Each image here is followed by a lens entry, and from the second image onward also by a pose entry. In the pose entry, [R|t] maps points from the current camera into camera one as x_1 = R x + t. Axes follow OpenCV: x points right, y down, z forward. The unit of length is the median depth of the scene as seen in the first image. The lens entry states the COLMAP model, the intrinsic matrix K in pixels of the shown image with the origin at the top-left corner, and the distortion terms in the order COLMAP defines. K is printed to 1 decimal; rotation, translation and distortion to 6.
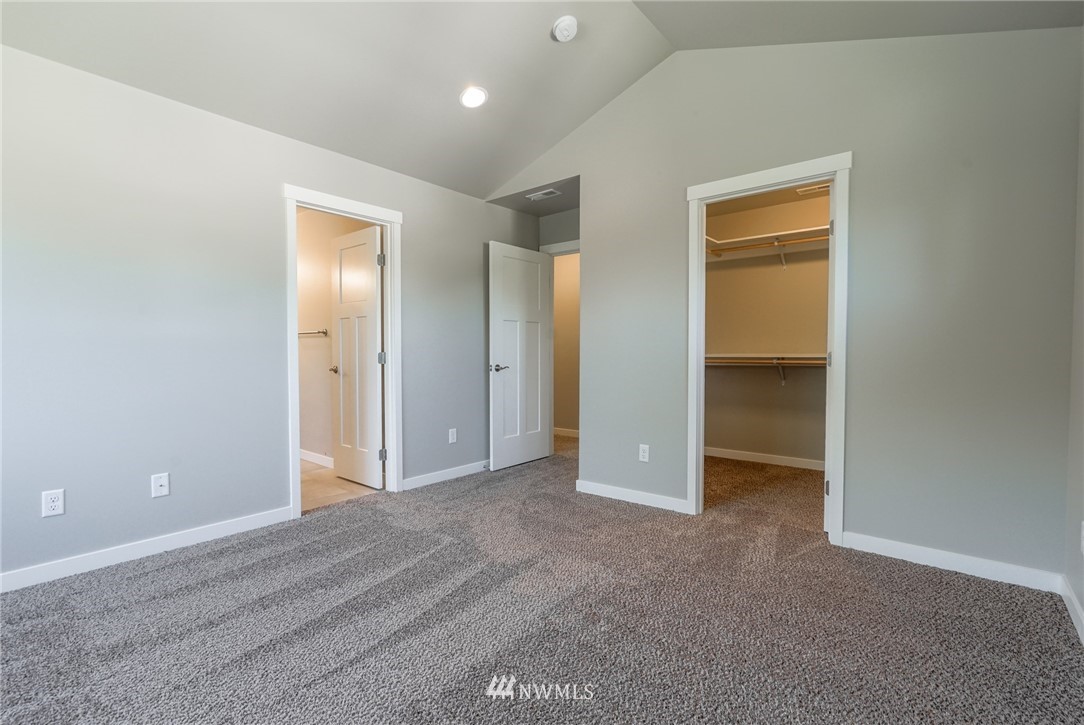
lens RADIAL K [[490.0, 0, 543.0], [0, 490.0, 359.8], [0, 0, 1]] dist [-0.000779, 0.001124]
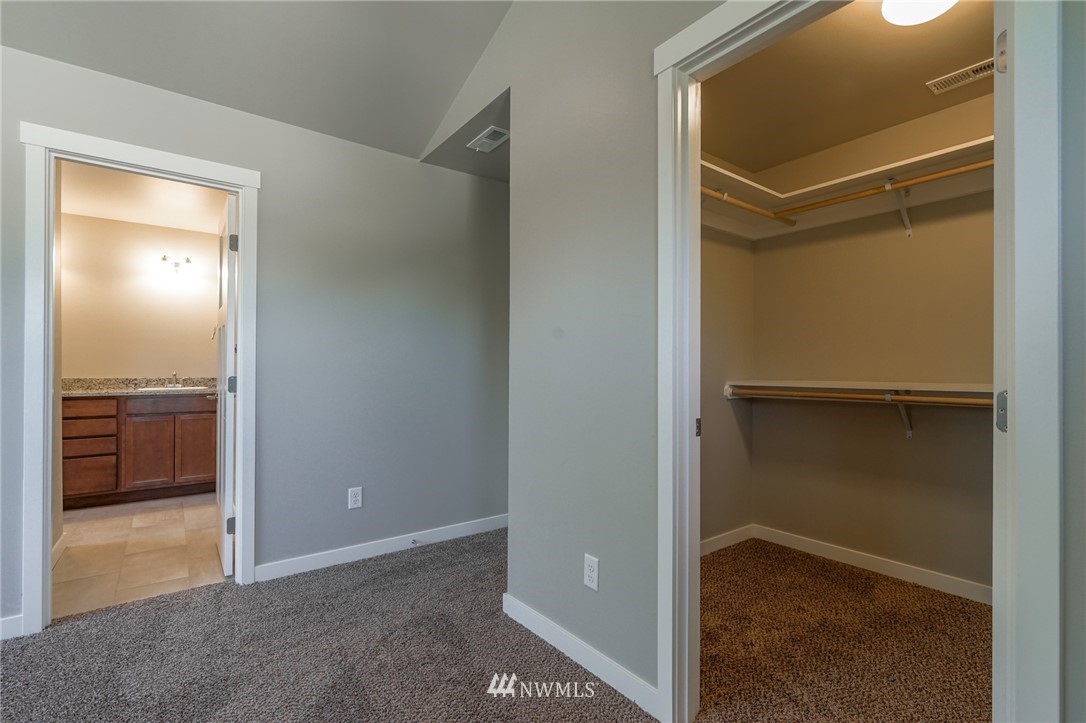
lens RADIAL K [[491.0, 0, 544.7], [0, 491.0, 362.8], [0, 0, 1]] dist [-0.000779, 0.001124]
pose [[0.974336, 0.002361, -0.225085, 0.247788], [-0.009480, 0.999488, -0.030552, -0.016519], [0.224898, 0.031902, 0.973860, 0.417757]]
